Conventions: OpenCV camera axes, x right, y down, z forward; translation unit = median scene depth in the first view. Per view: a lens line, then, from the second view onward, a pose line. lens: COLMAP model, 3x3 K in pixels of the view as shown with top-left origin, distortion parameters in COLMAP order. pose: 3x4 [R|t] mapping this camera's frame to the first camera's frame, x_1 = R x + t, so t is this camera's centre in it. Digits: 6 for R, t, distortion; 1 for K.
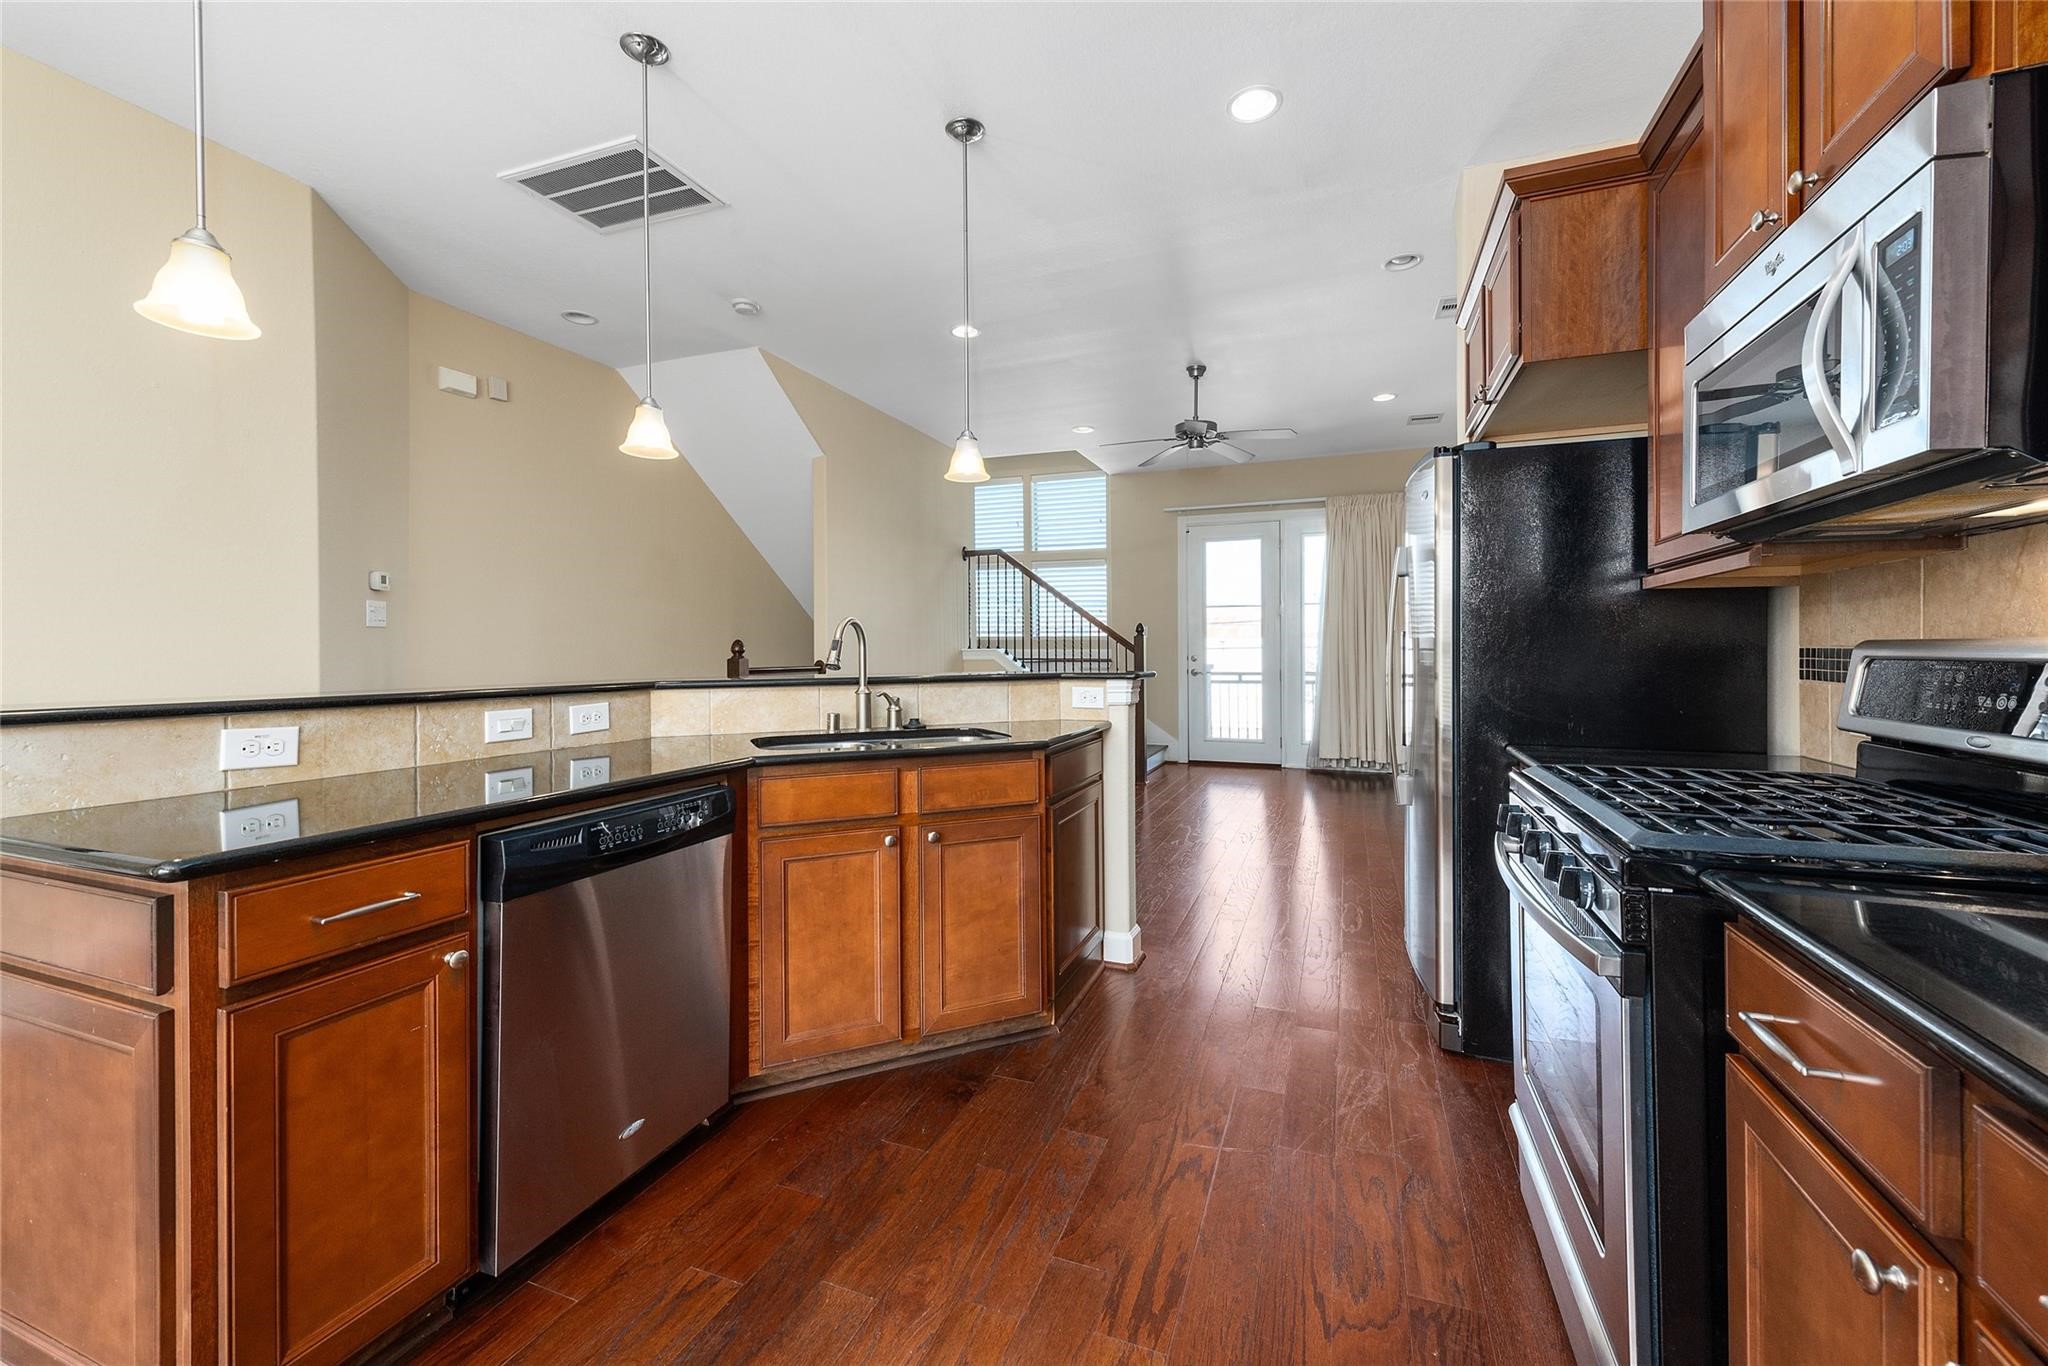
lens RADIAL K [[809.3, 0, 1045.3], [0, 809.3, 650.3], [0, 0, 1]] dist [0.019834, -0.008772]
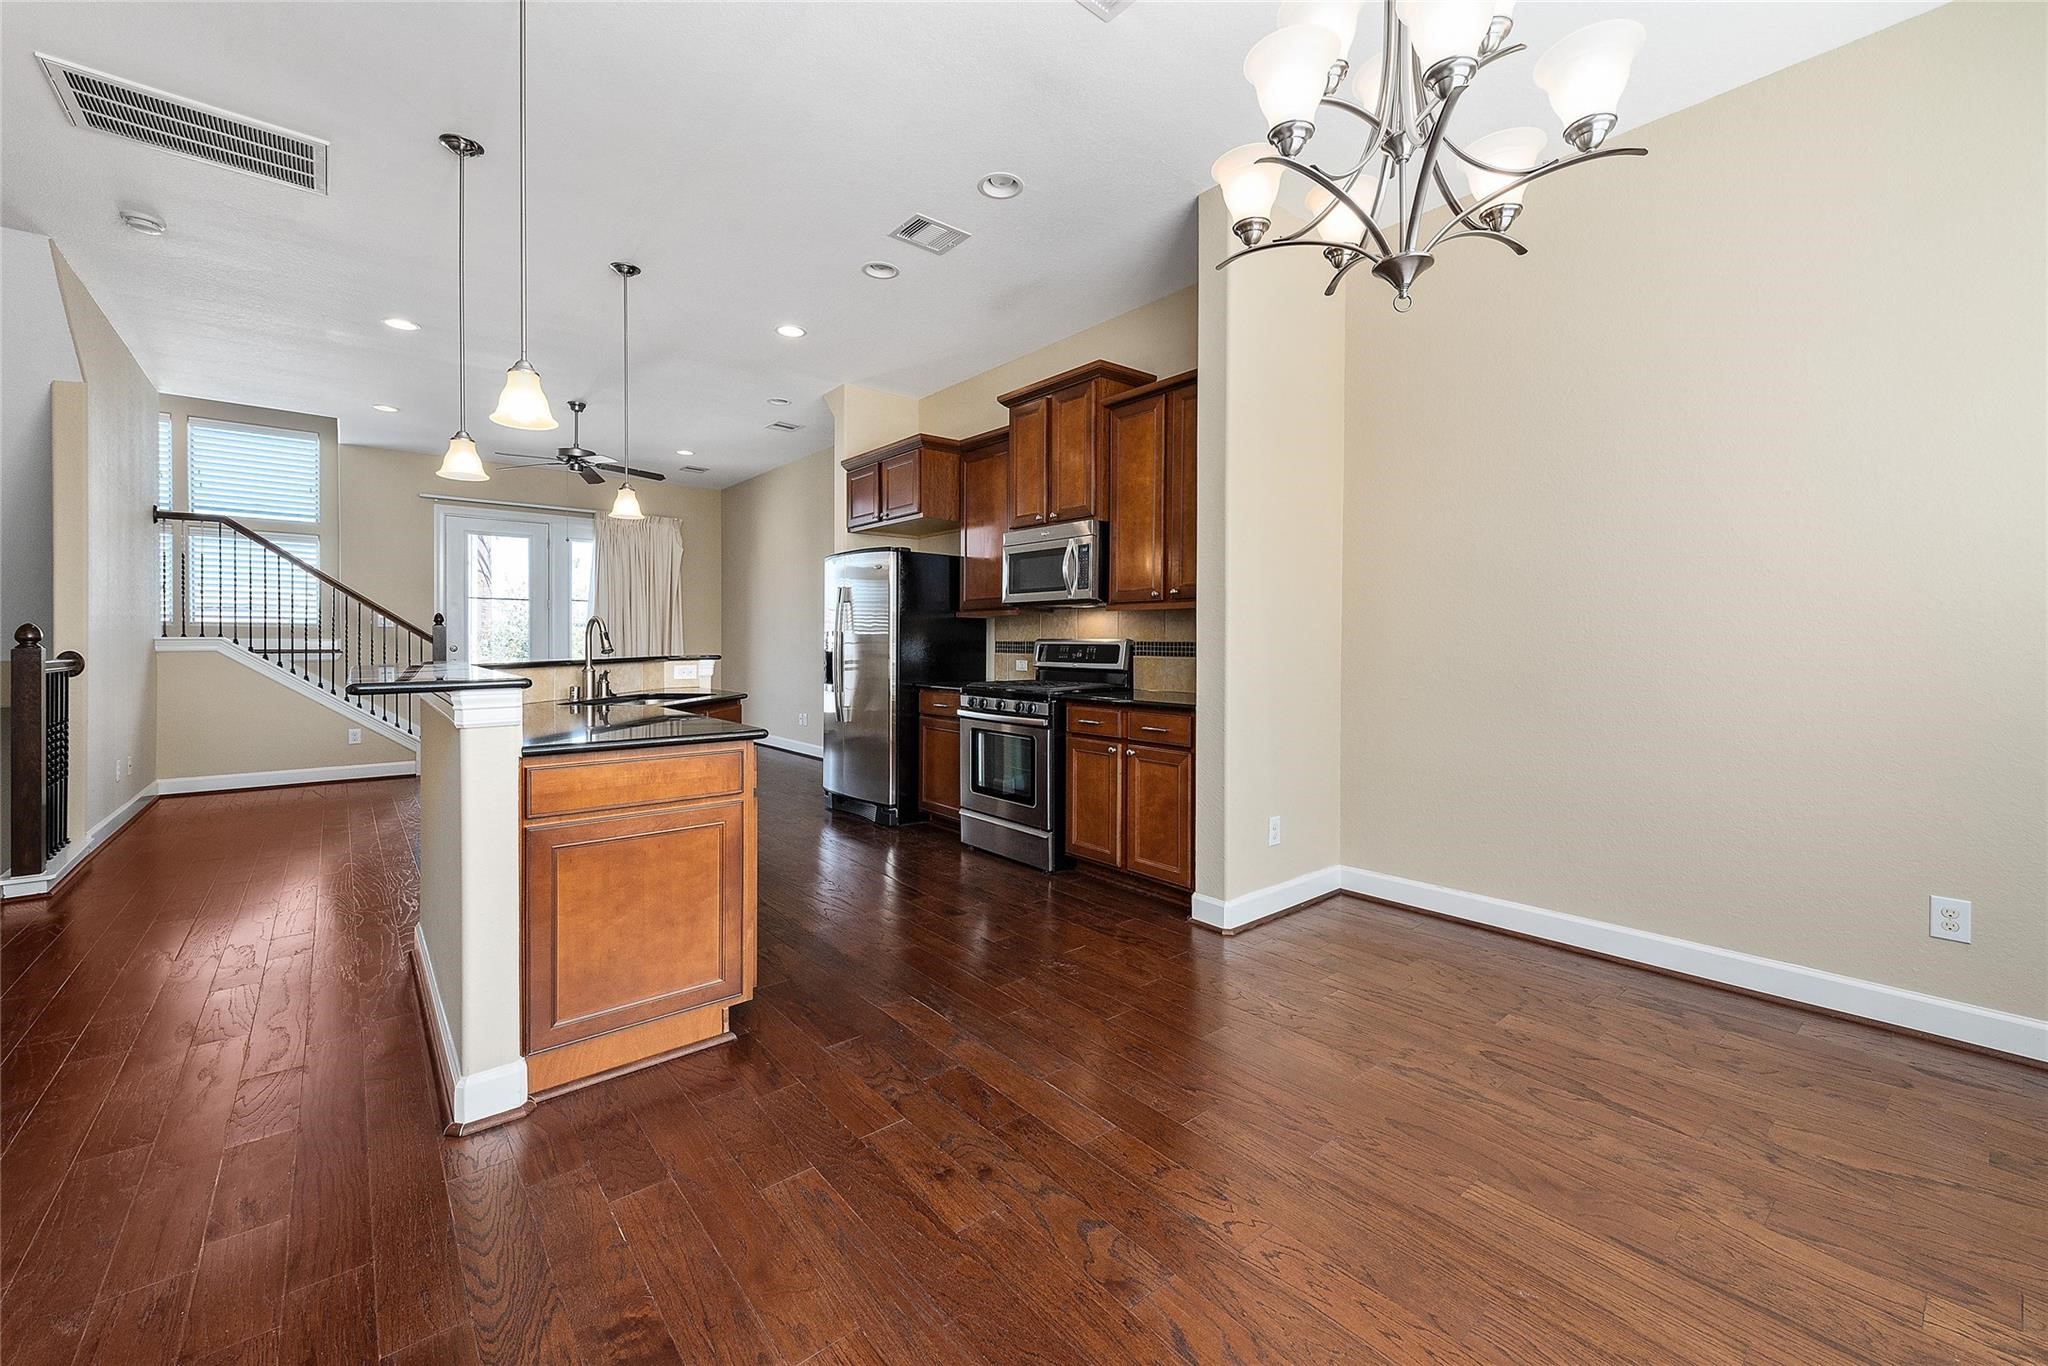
lens RADIAL K [[809.3, 0, 1045.3], [0, 809.3, 650.3], [0, 0, 1]] dist [0.019834, -0.008772]
pose [[0.466775, -0.005489, 0.884359, -0.400551], [-0.003247, 0.999963, 0.007920, 0.001572], [-0.884370, -0.006569, 0.466740, -0.118994]]
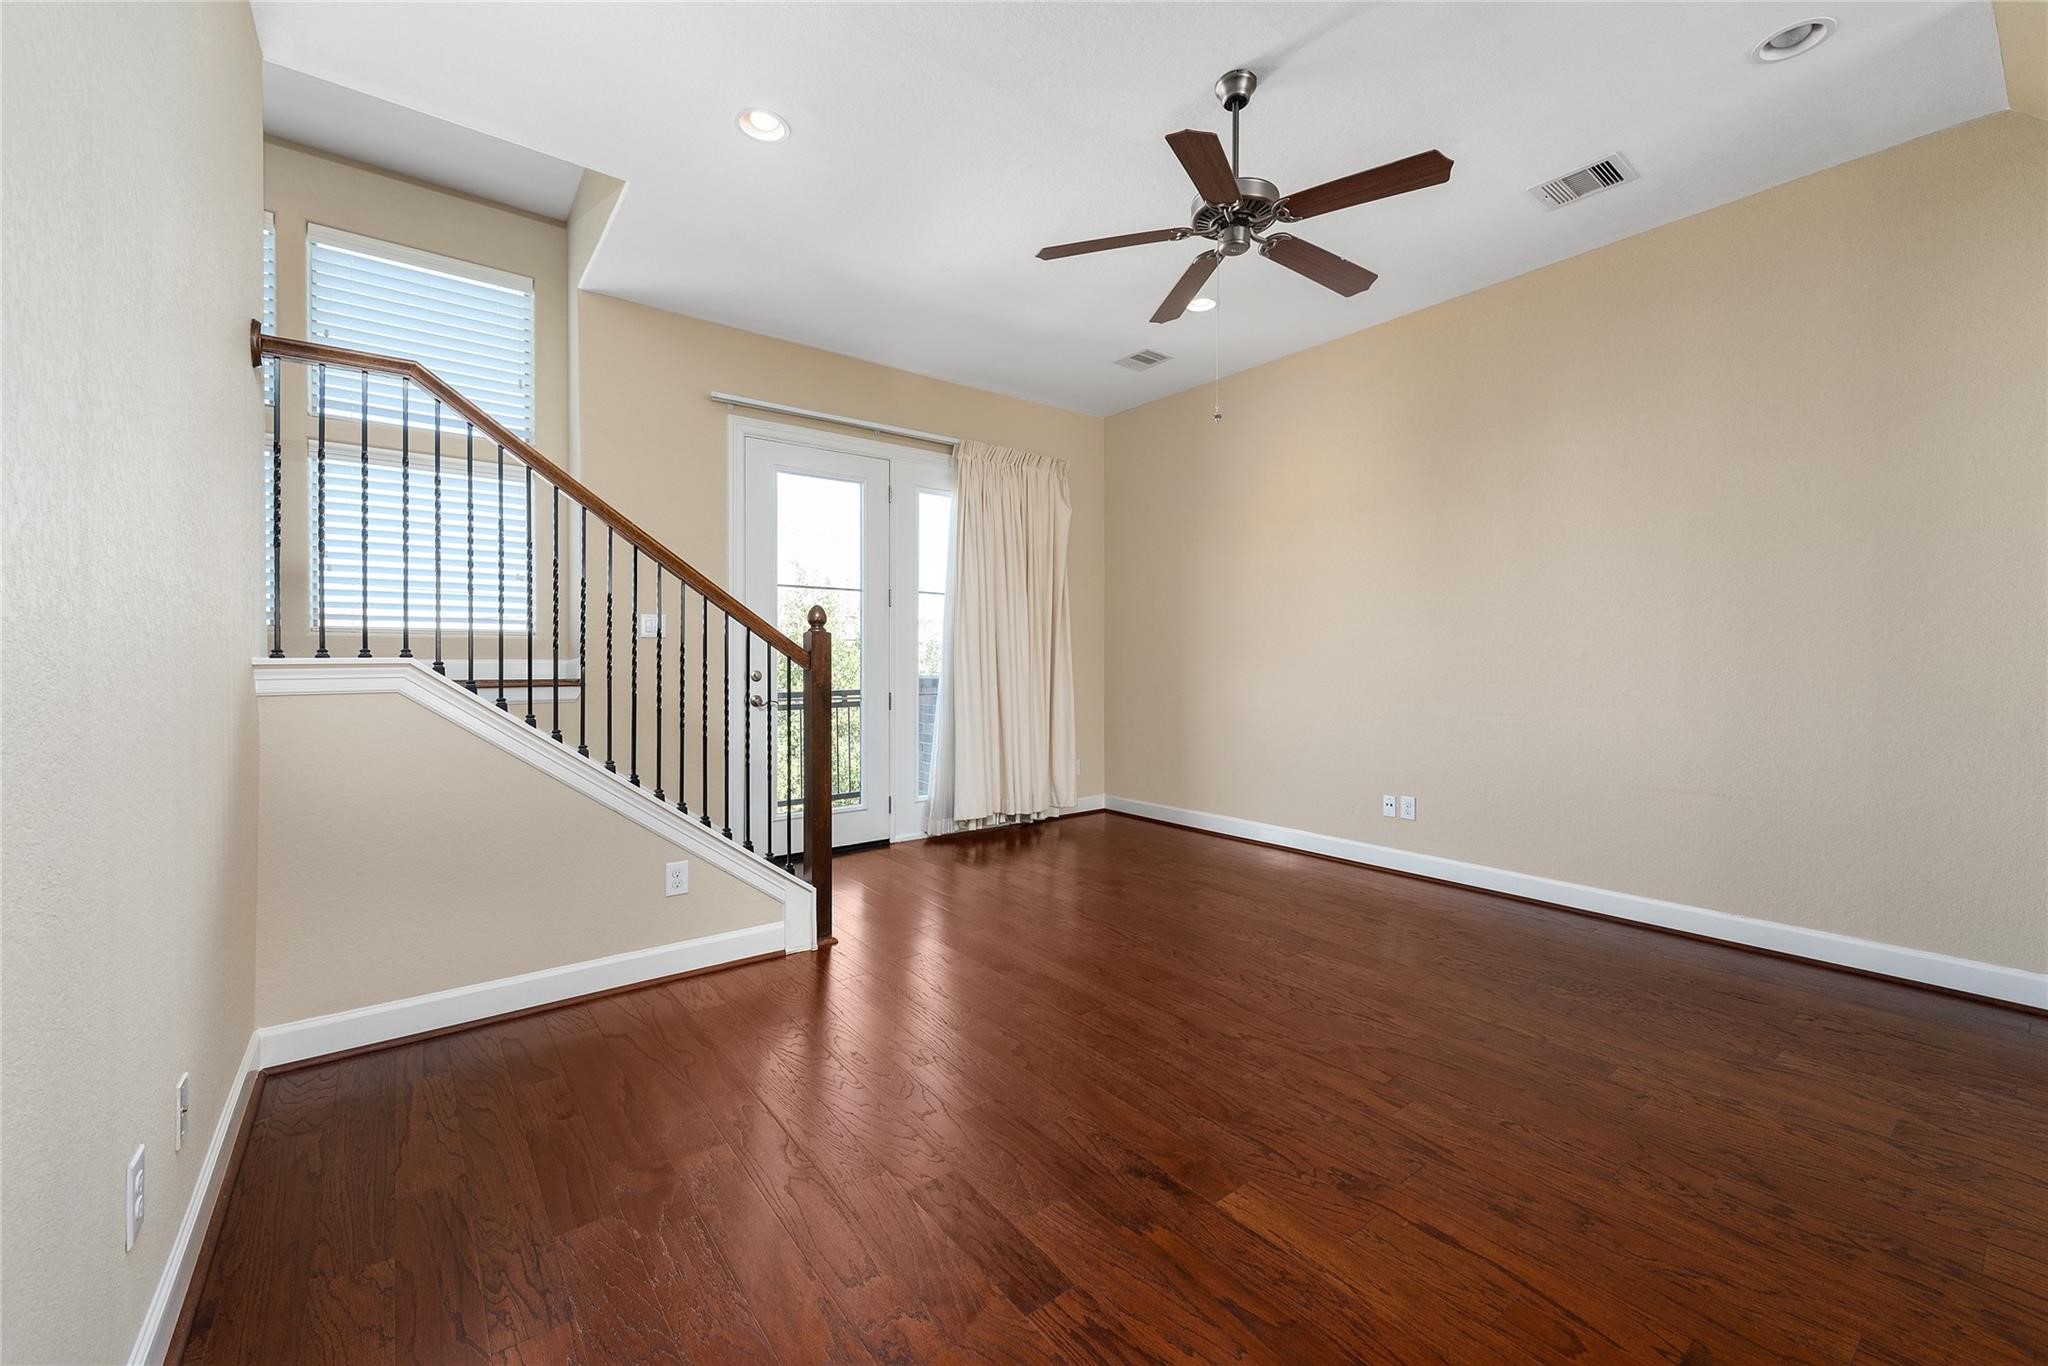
lens RADIAL K [[809.3, 0, 1045.3], [0, 809.3, 650.3], [0, 0, 1]] dist [0.019834, -0.008772]
pose [[0.521864, 0.009040, 0.852981, -0.208938], [-0.000437, 0.999947, -0.010330, -0.002291], [-0.853029, 0.005018, 0.521840, 0.598626]]
